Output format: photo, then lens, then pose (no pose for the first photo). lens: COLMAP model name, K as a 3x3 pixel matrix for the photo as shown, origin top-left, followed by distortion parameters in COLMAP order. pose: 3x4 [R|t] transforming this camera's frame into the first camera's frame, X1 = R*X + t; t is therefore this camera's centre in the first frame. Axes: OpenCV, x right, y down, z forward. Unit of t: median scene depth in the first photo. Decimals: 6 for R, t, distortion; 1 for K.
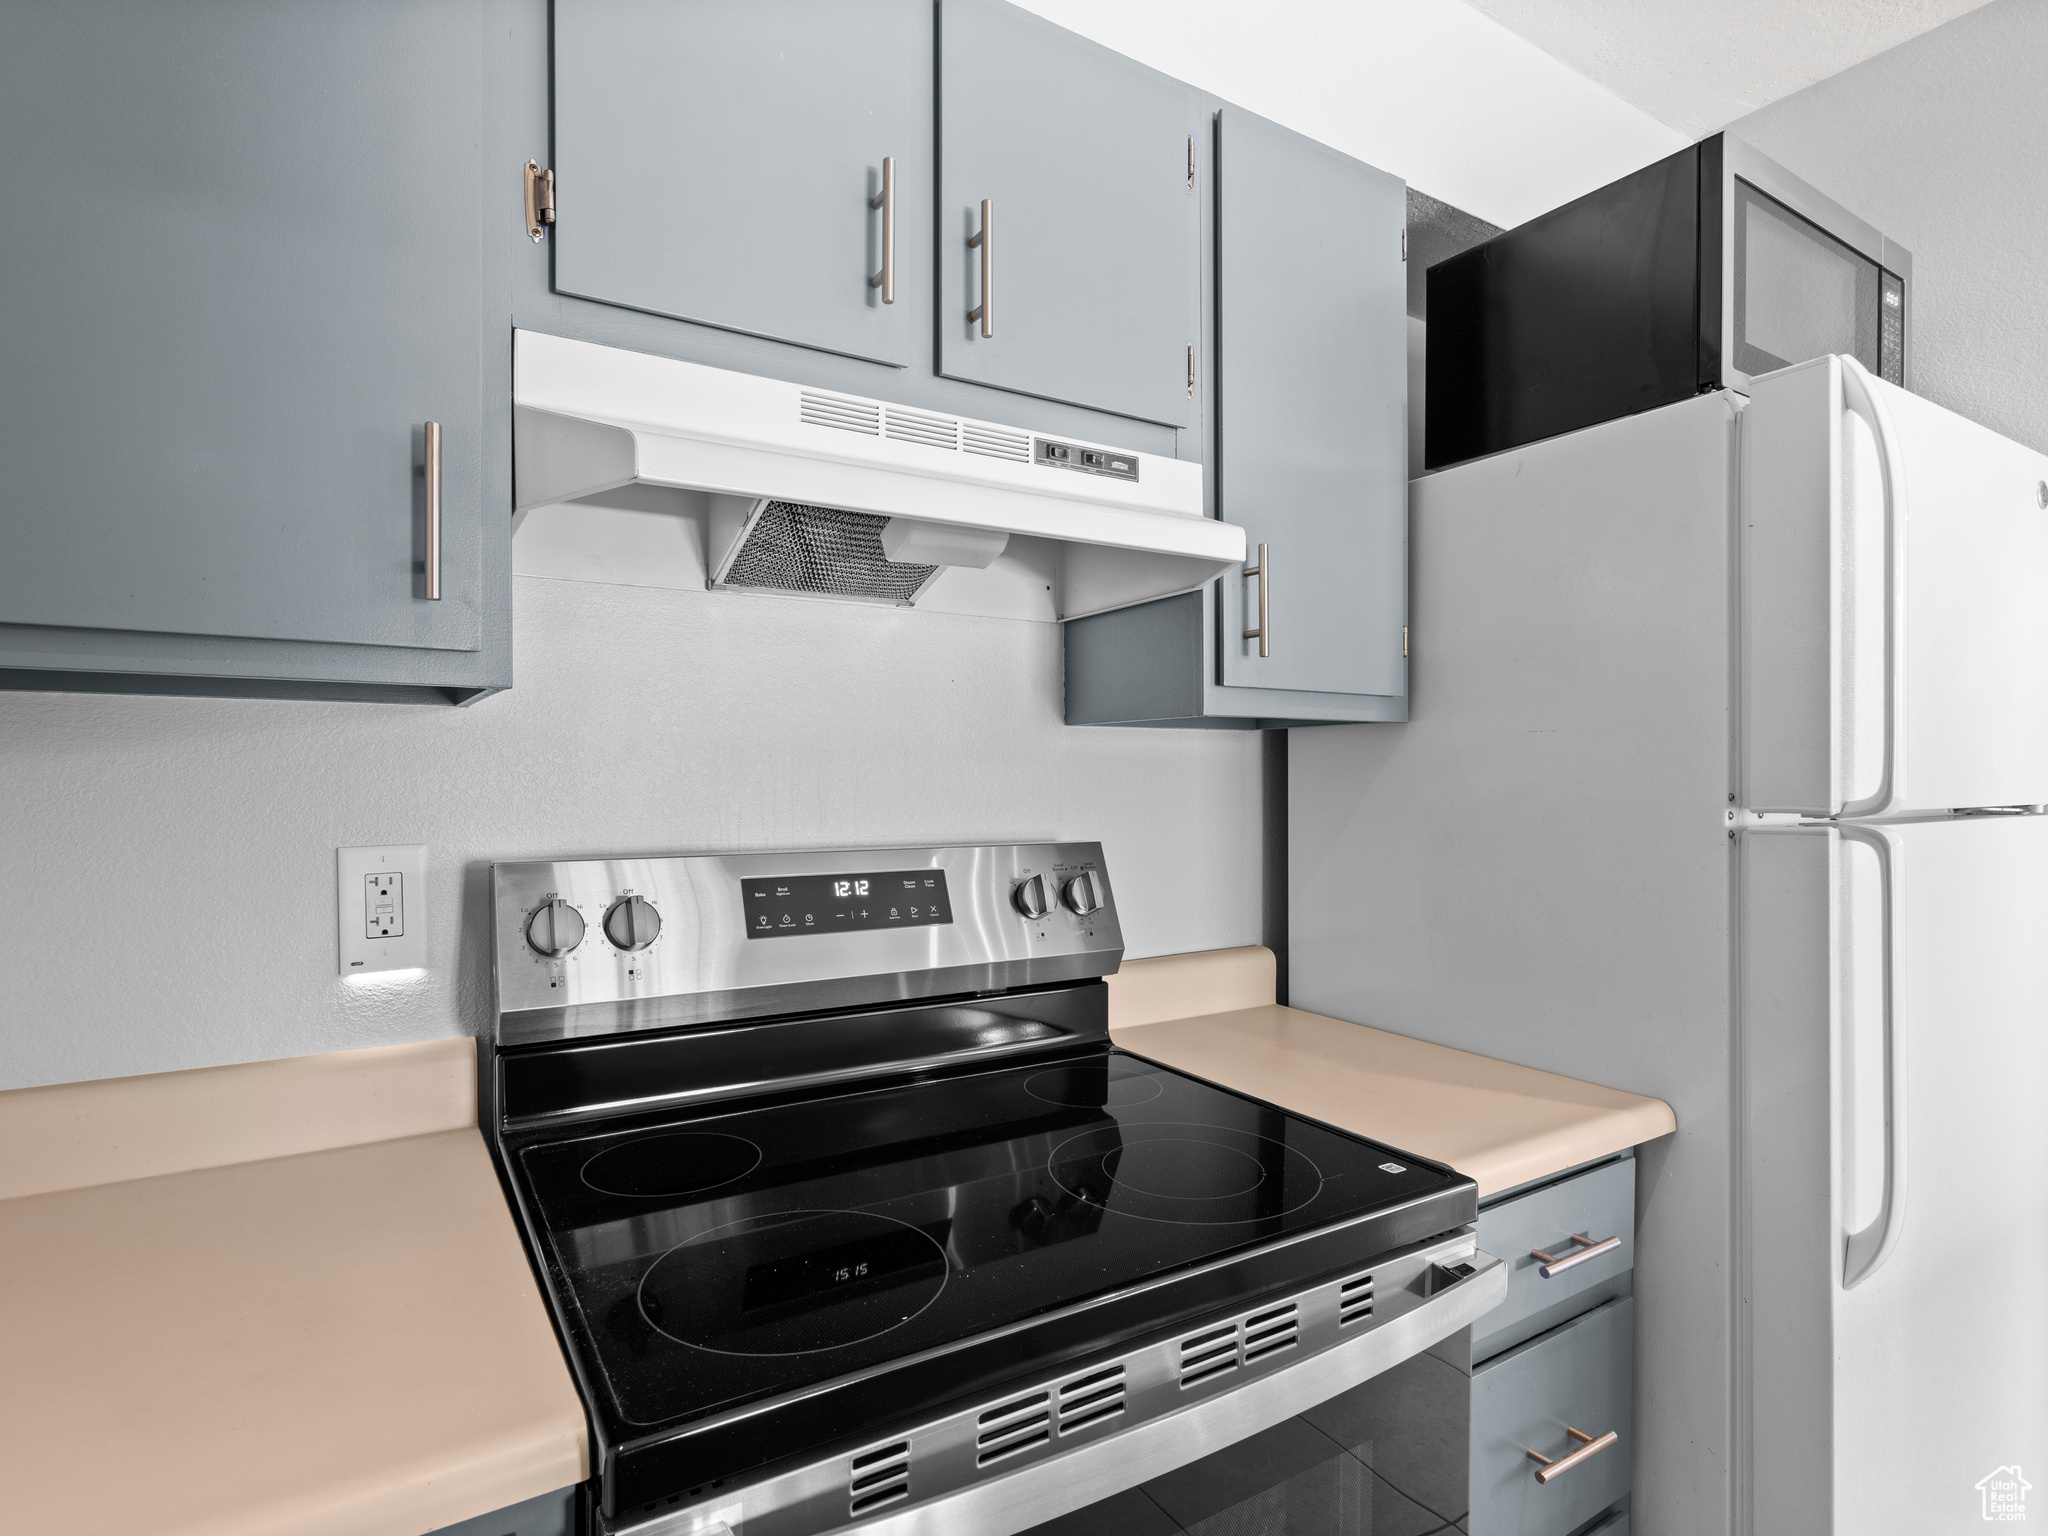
lens RADIAL K [[1059.6, 0, 1019.7], [0, 1059.6, 765.6], [0, 0, 1]] dist [-0.012069, 0.005120]
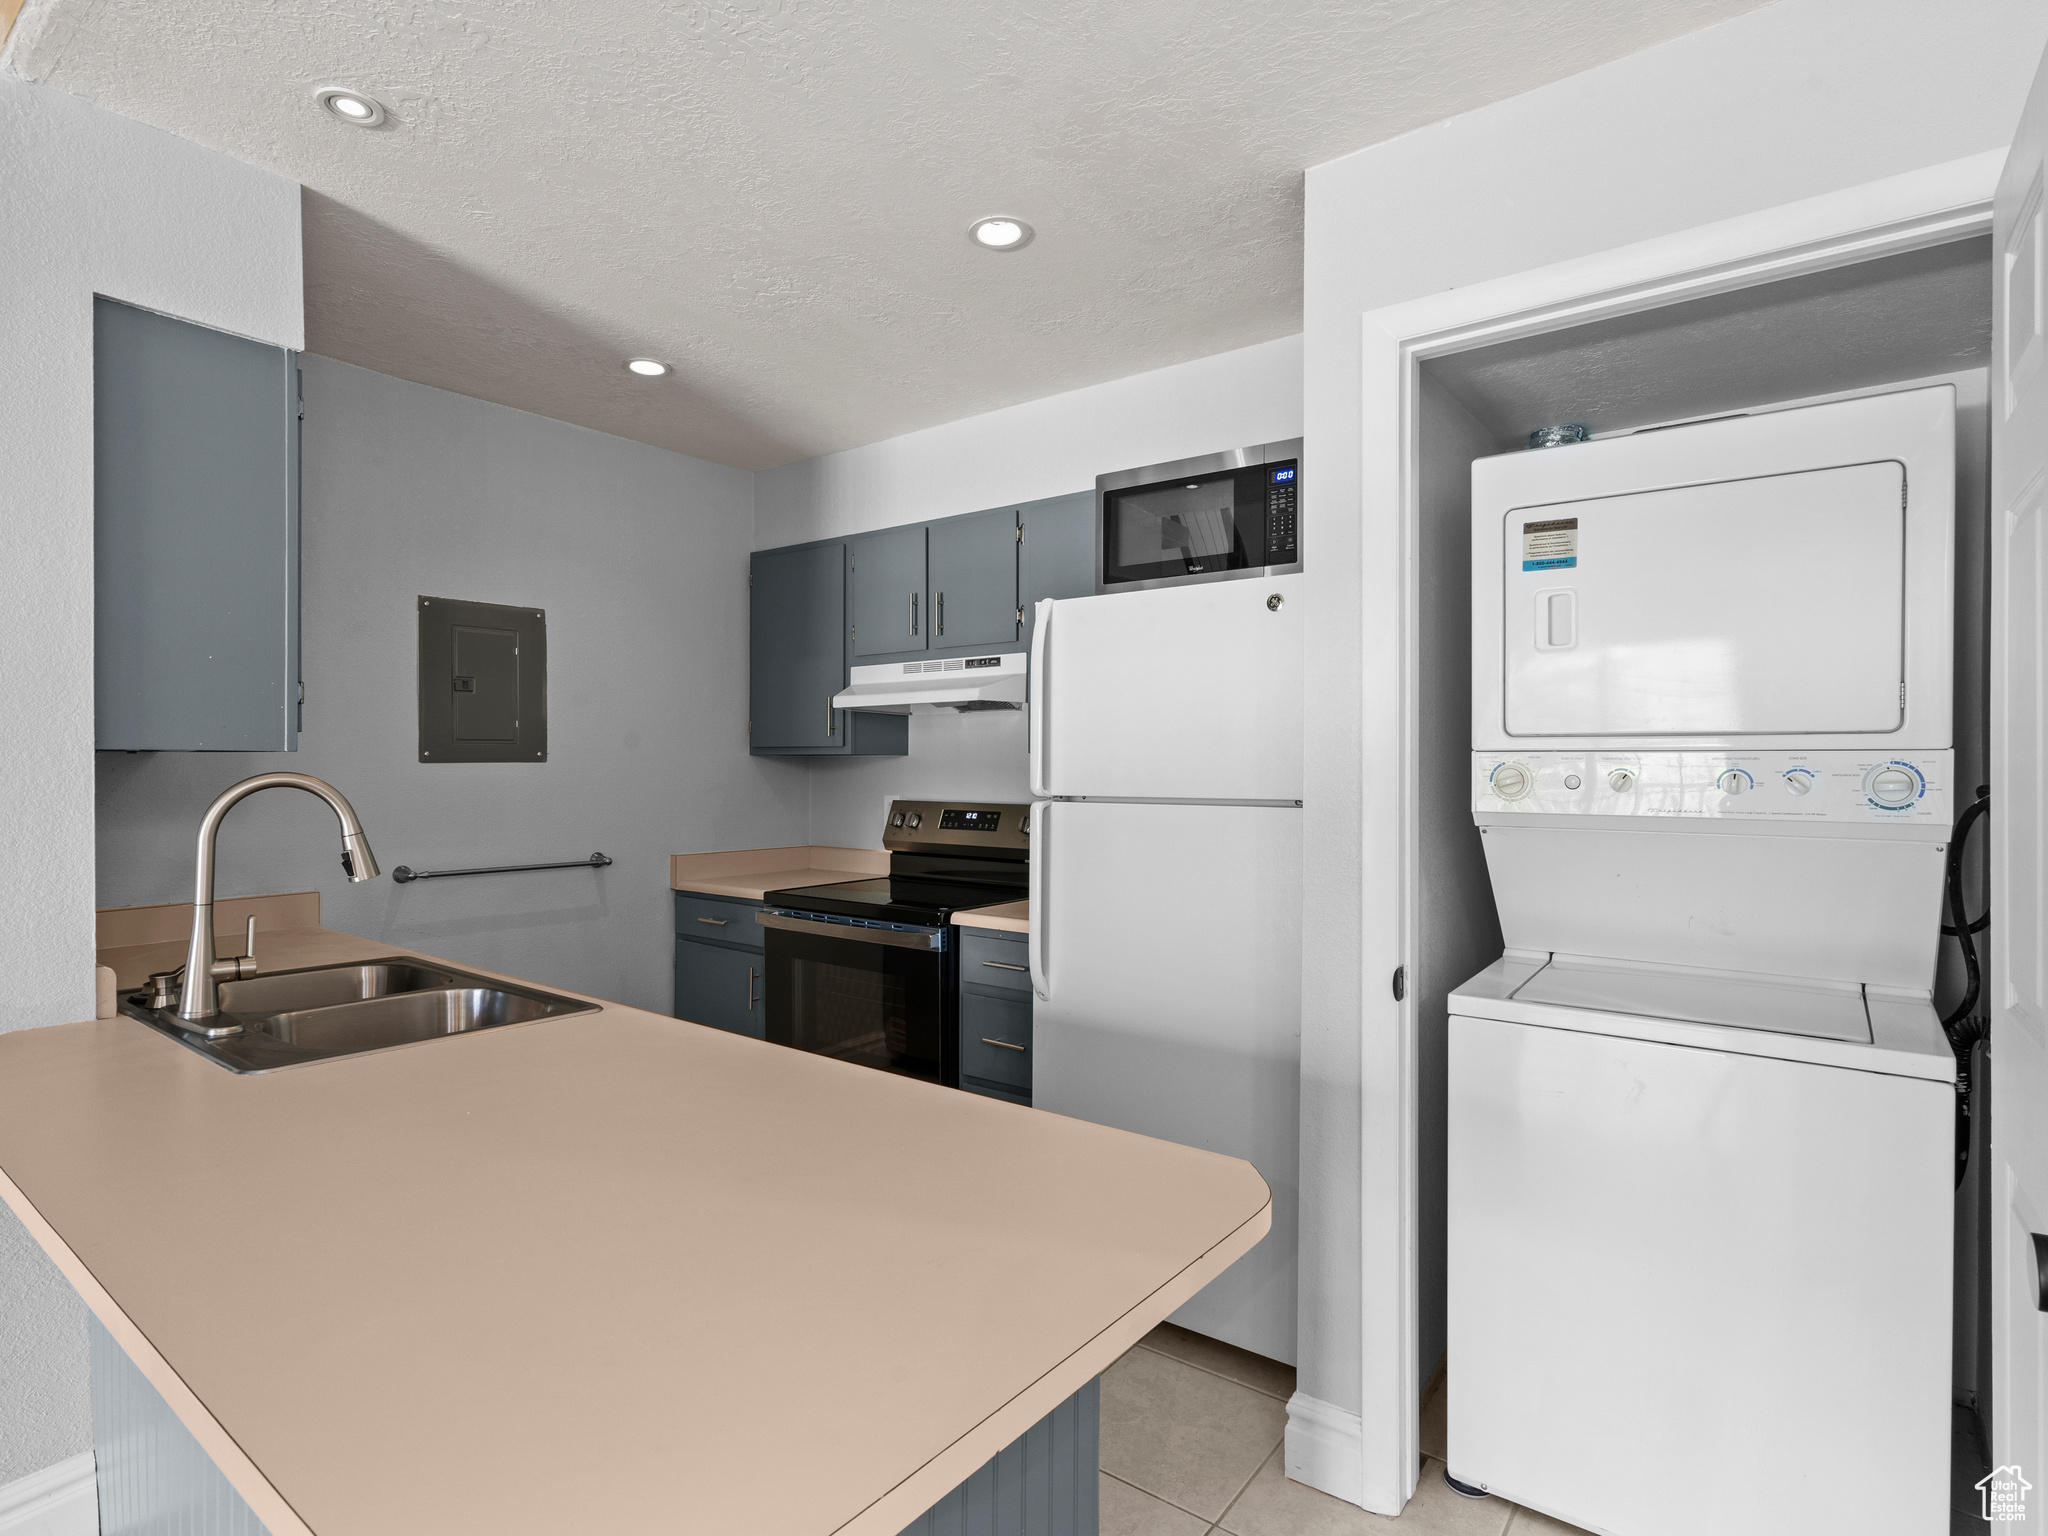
lens RADIAL K [[1067.2, 0, 1018.5], [0, 1067.2, 773.6], [0, 0, 1]] dist [-0.015005, 0.008840]
pose [[0.358425, 0.003243, -0.933553, 2.745566], [0.002586, 0.999987, 0.004466, -0.011635], [0.933555, -0.004015, 0.358411, 0.089190]]
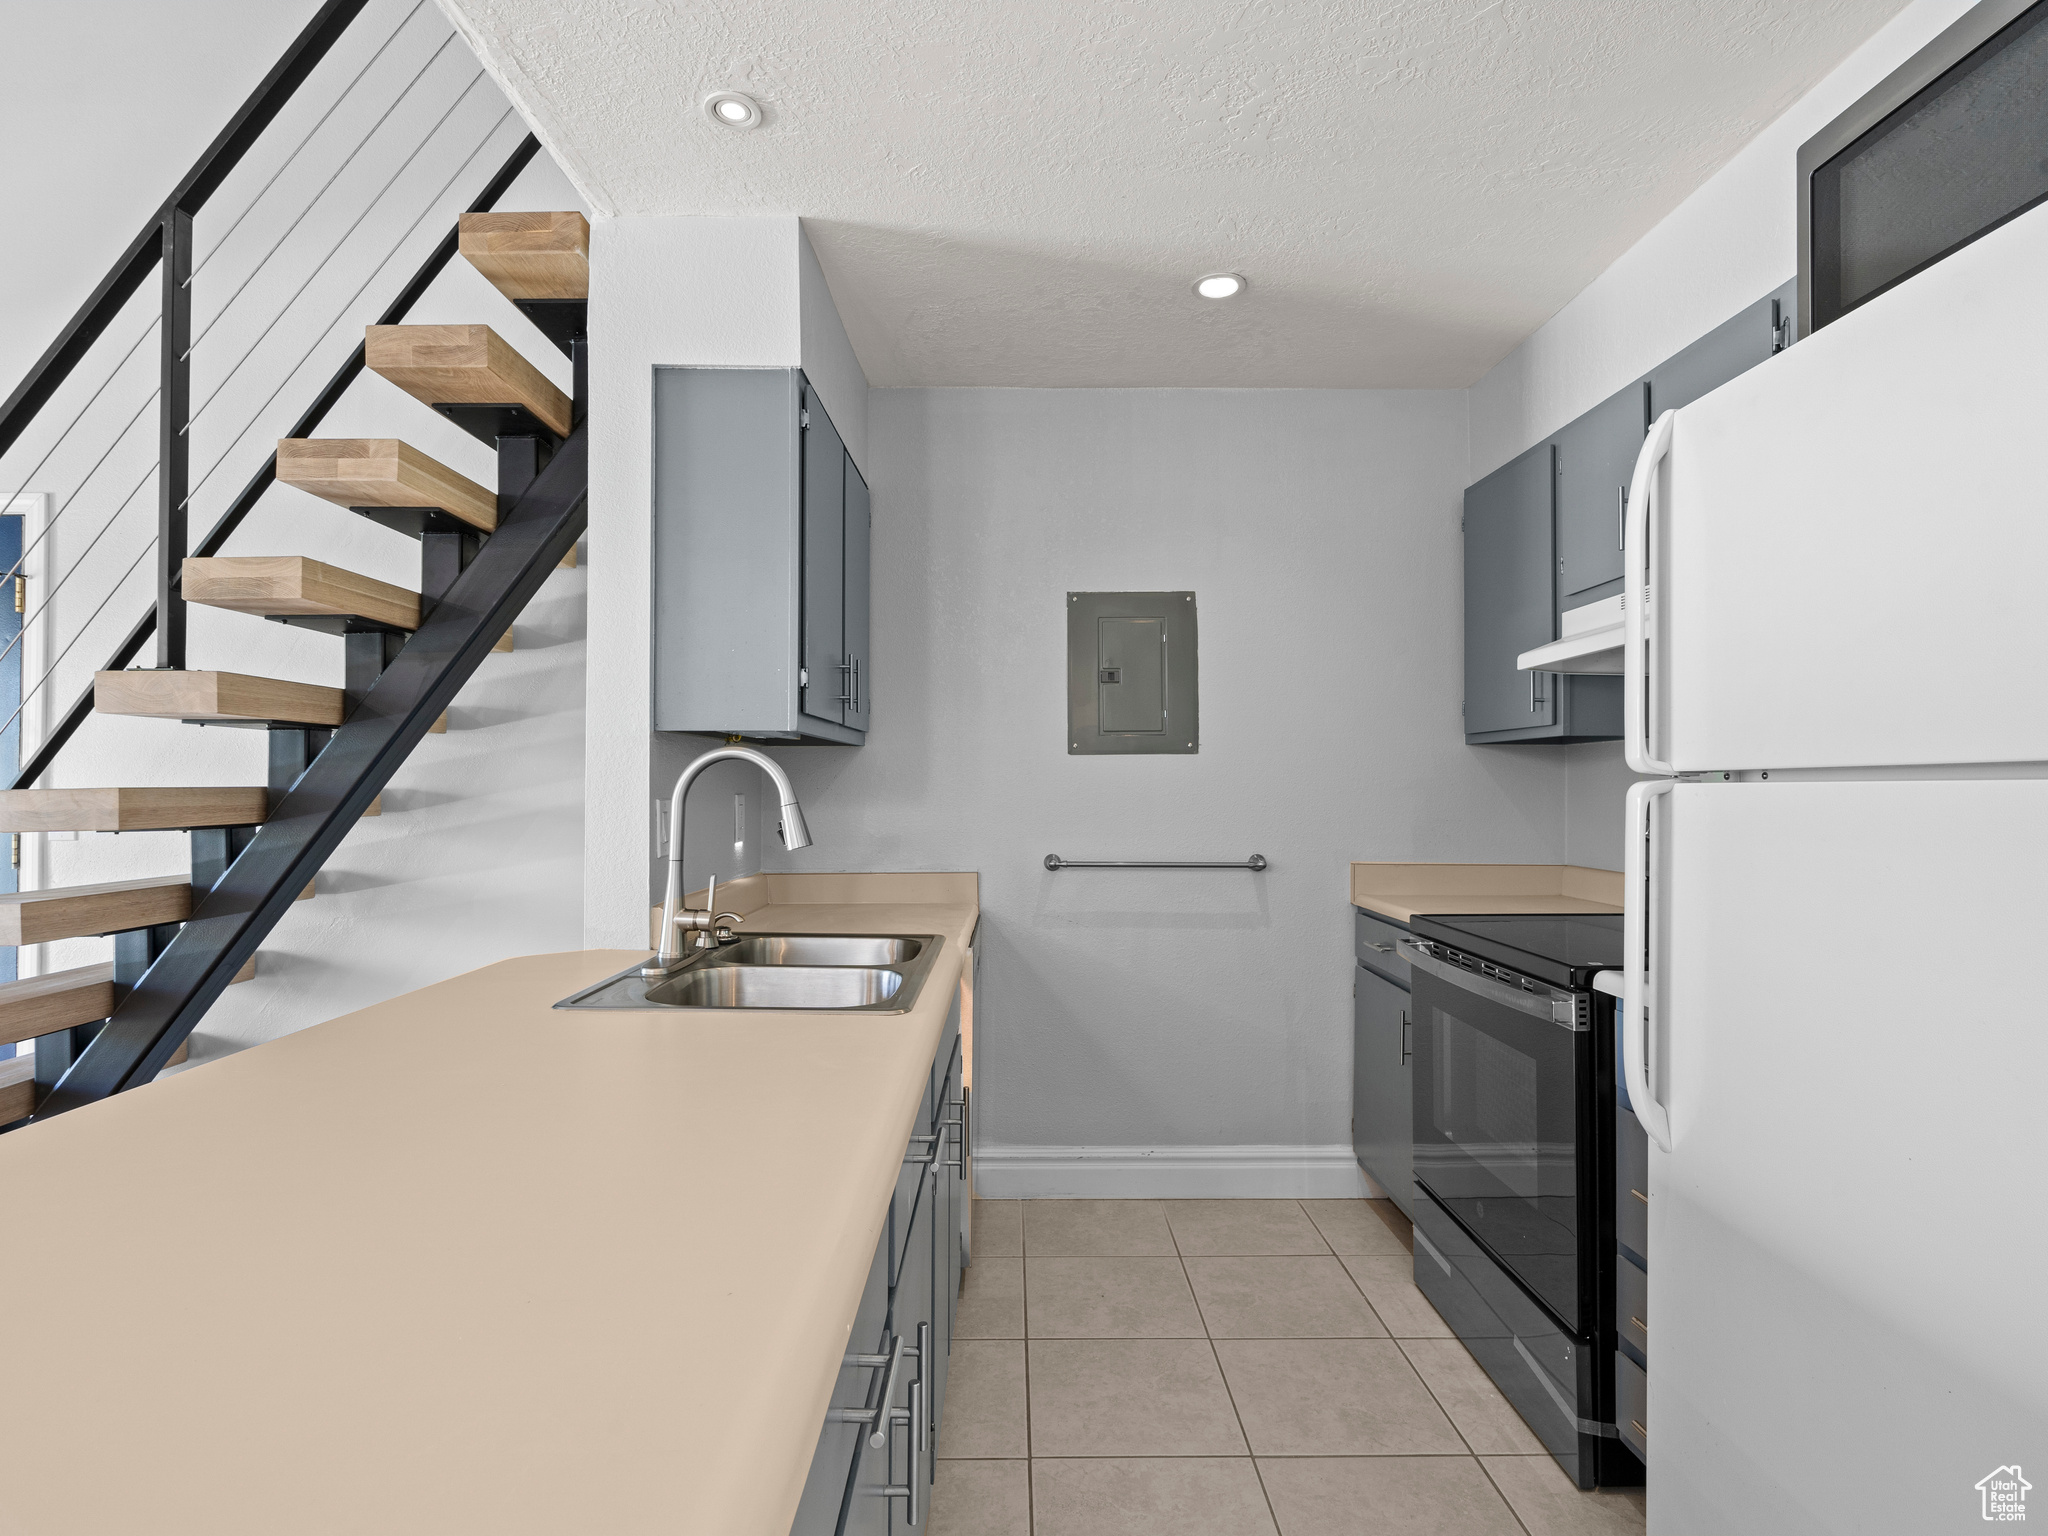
lens RADIAL K [[1040.3, 0, 1014.4], [0, 1040.3, 772.2], [0, 0, 1]] dist [-0.009266, 0.003965]
pose [[-0.520207, -0.017999, -0.853851, 2.090656], [-0.001630, 0.999797, -0.020082, 0.067573], [0.854039, -0.009055, -0.520130, 0.901777]]
